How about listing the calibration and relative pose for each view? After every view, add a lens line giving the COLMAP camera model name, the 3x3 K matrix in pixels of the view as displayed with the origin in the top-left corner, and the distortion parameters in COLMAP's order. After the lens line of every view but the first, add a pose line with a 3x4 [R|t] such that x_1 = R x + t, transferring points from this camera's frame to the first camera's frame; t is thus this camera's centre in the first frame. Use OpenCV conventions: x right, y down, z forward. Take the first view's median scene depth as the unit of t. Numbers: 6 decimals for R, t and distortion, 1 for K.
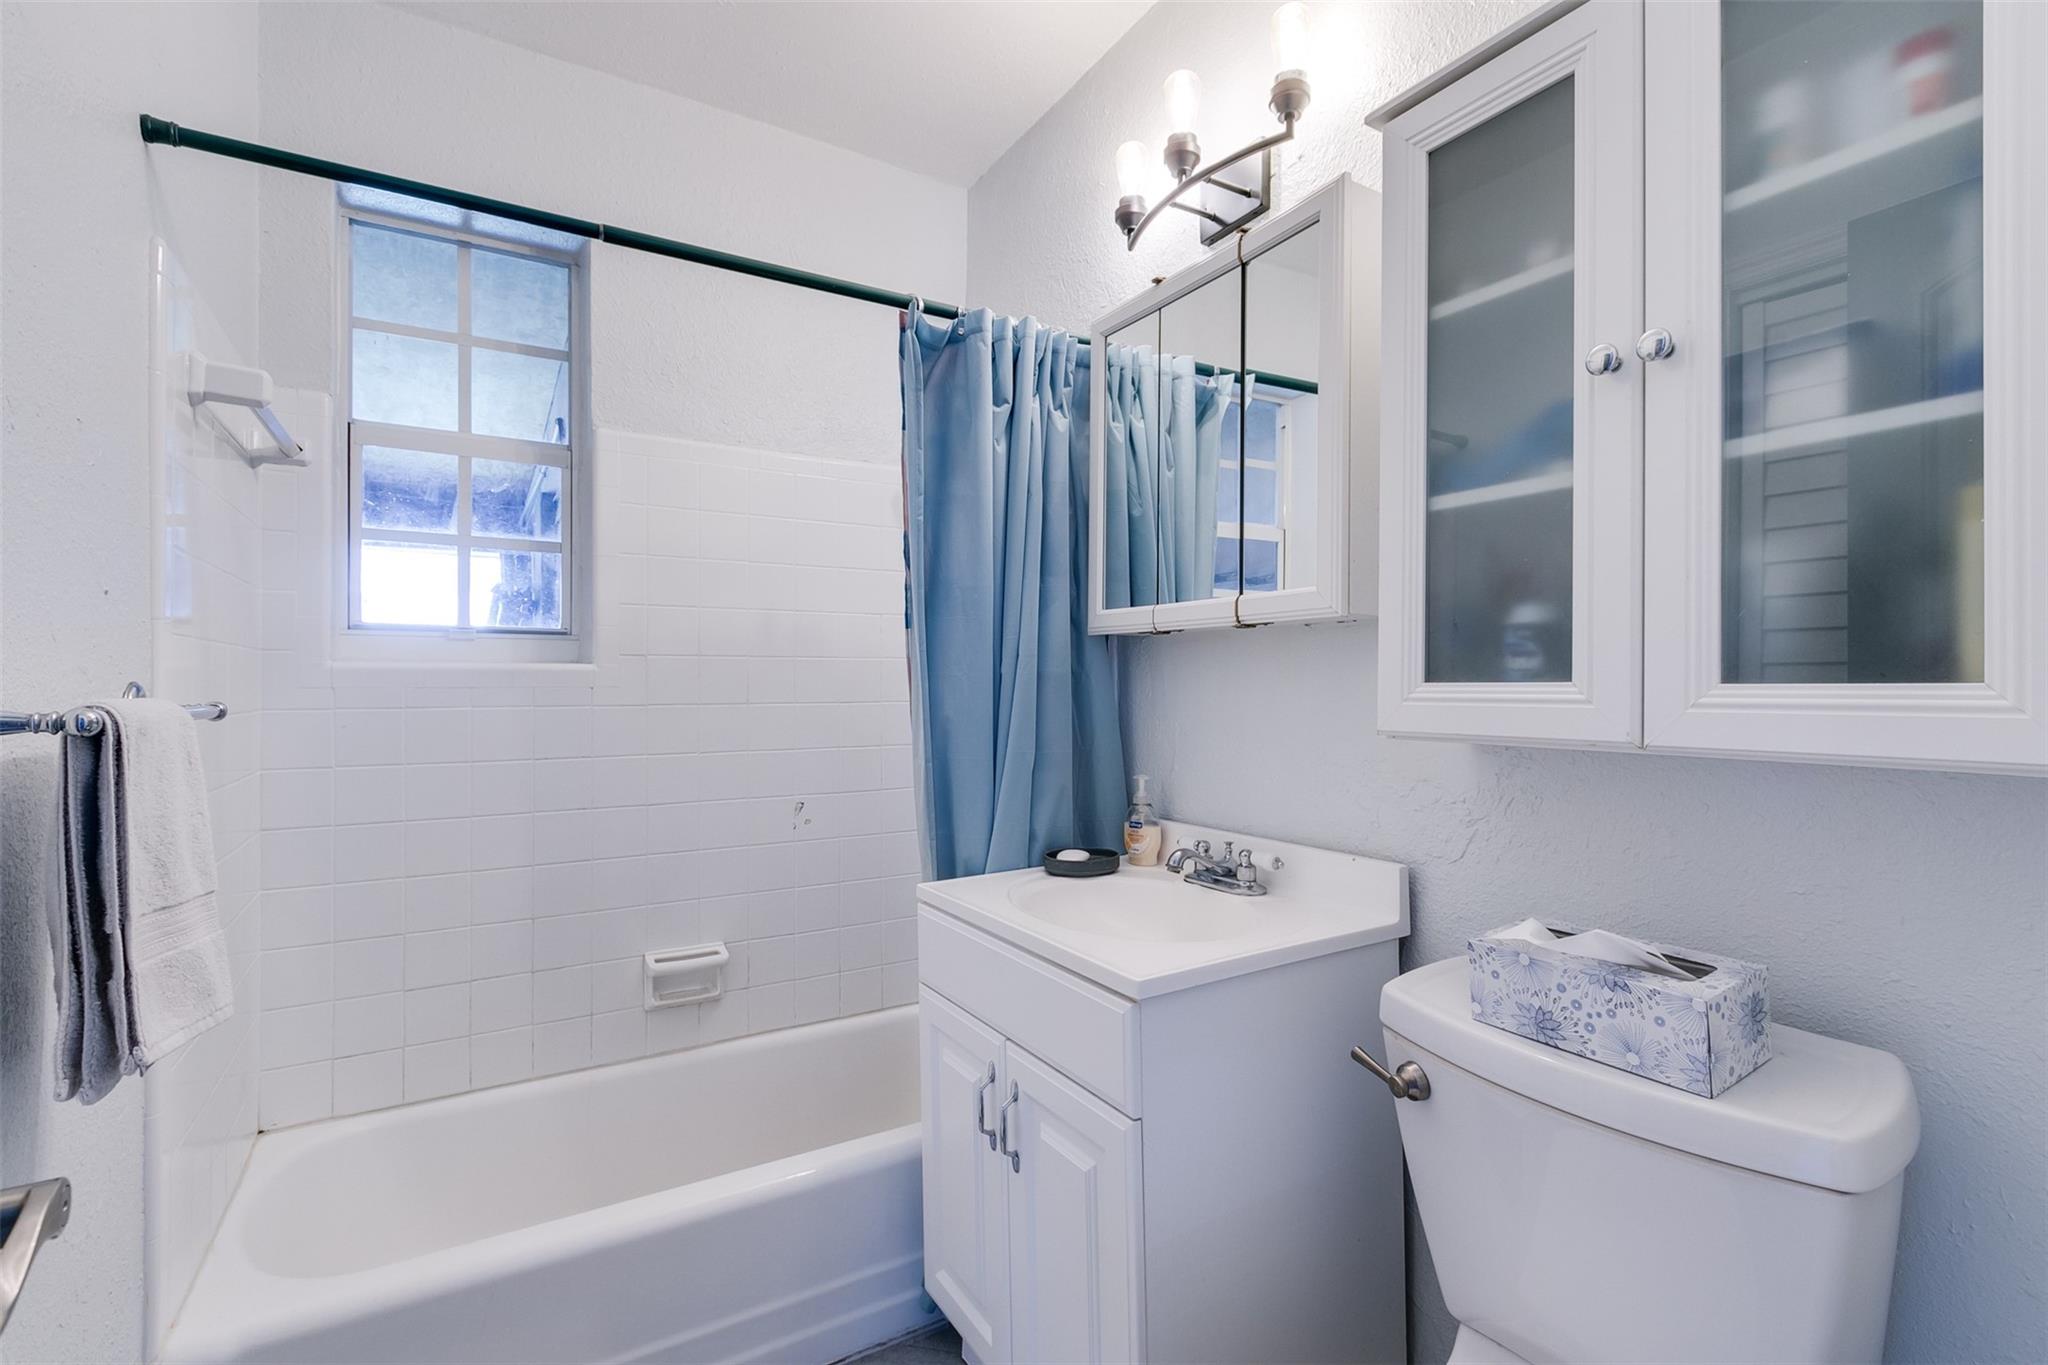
lens RADIAL K [[934.5, 0, 1021.5], [0, 934.5, 685.2], [0, 0, 1]] dist [0.009904, -0.001161]
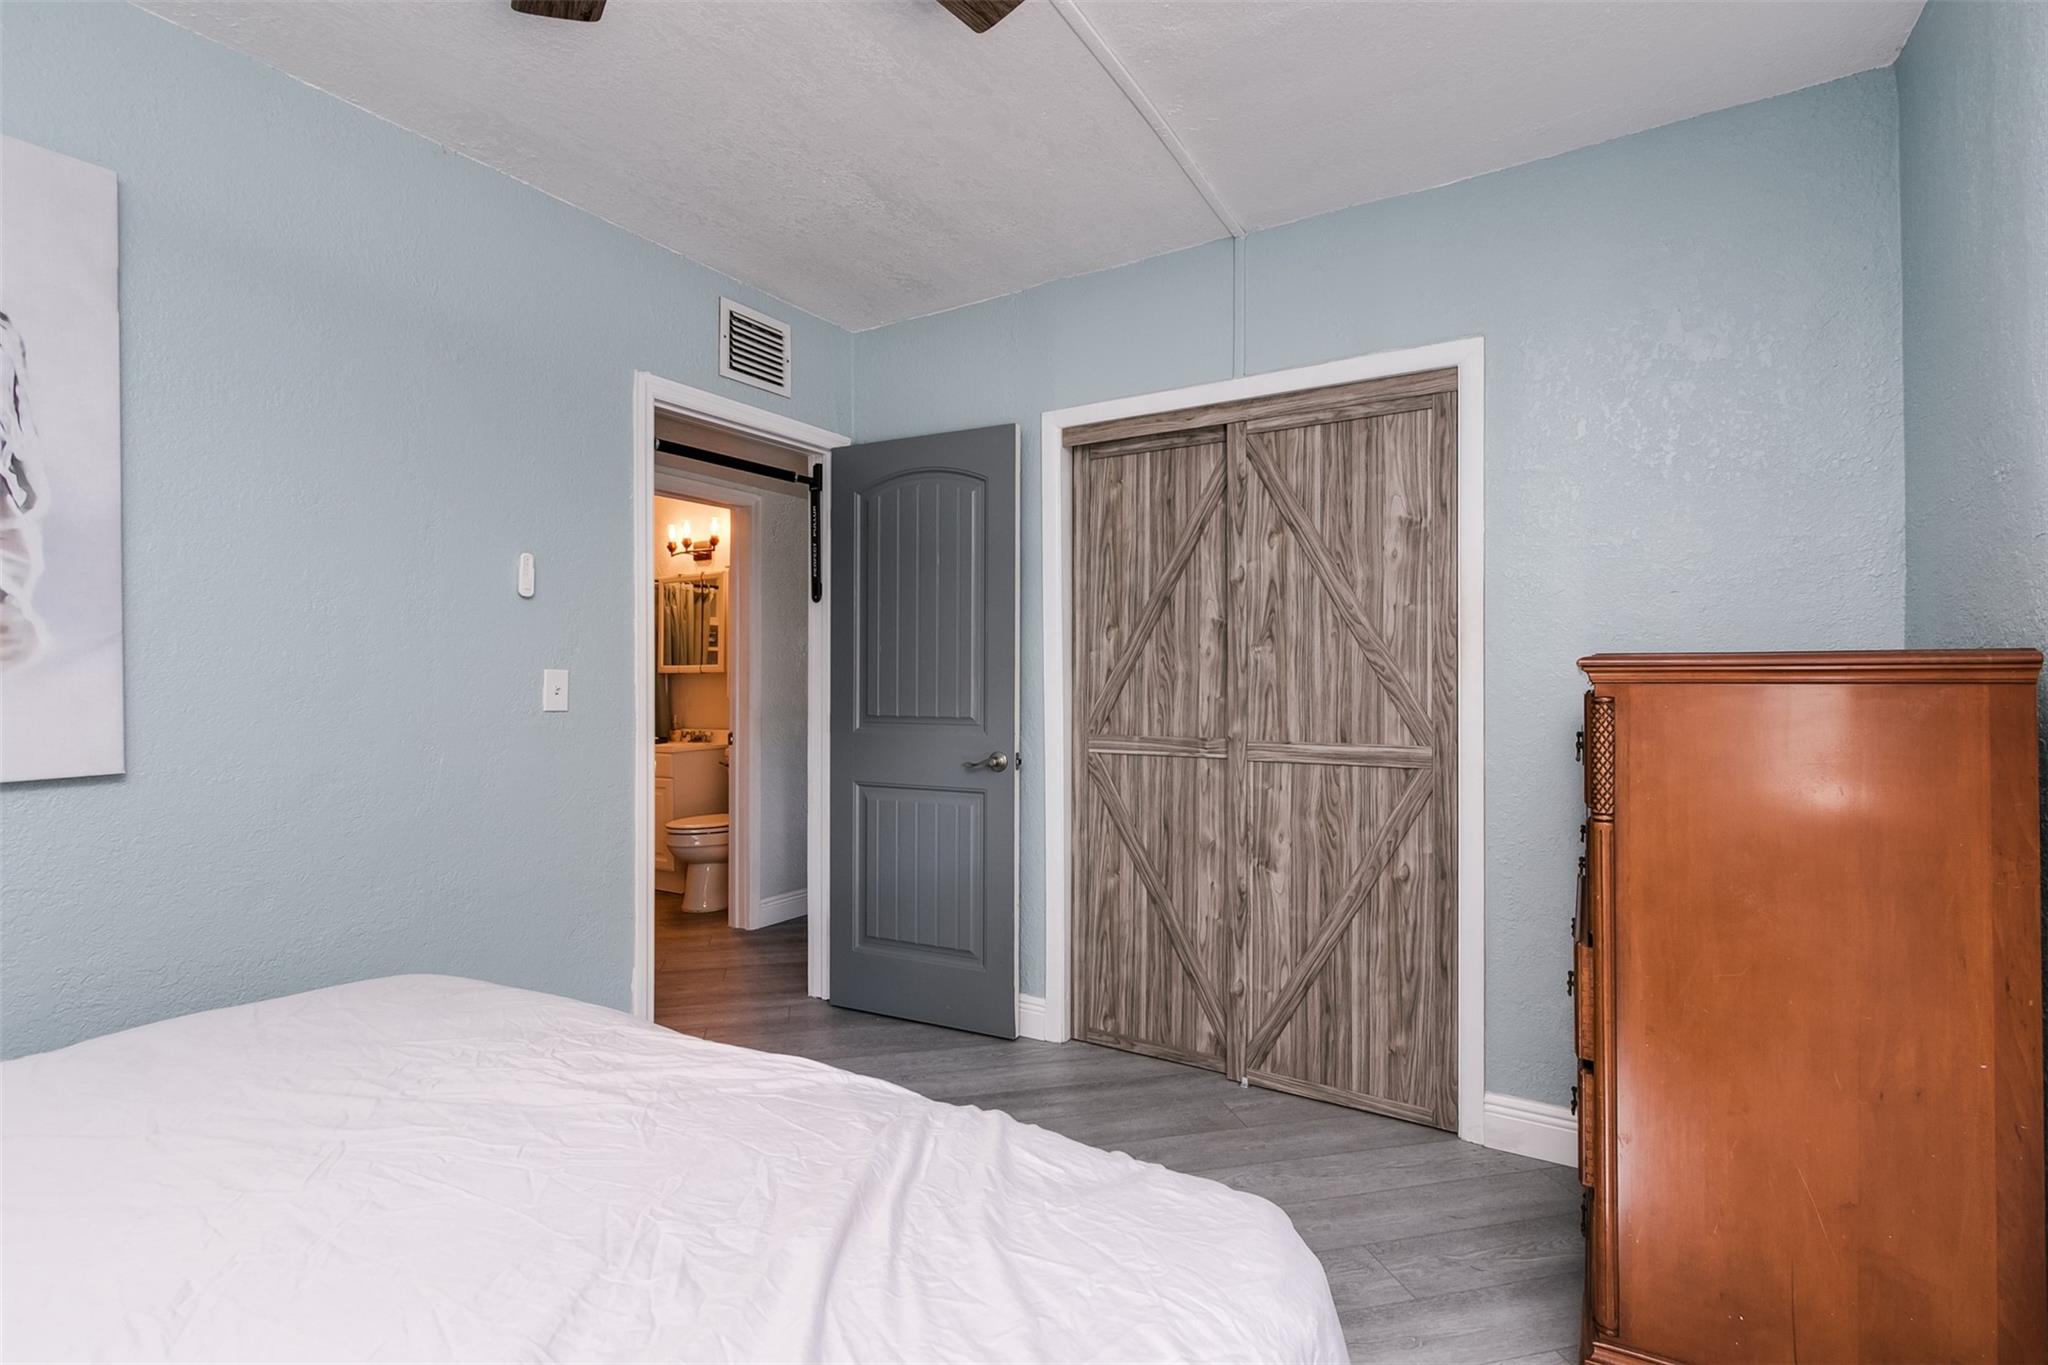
lens RADIAL K [[934.5, 0, 1025.2], [0, 934.5, 682.0], [0, 0, 1]] dist [0.009904, -0.001161]
pose [[0.889239, -0.000035, 0.457443, -0.297519], [0.002416, 0.999986, -0.004620, -0.007867], [-0.457437, 0.005214, 0.889227, -2.604021]]
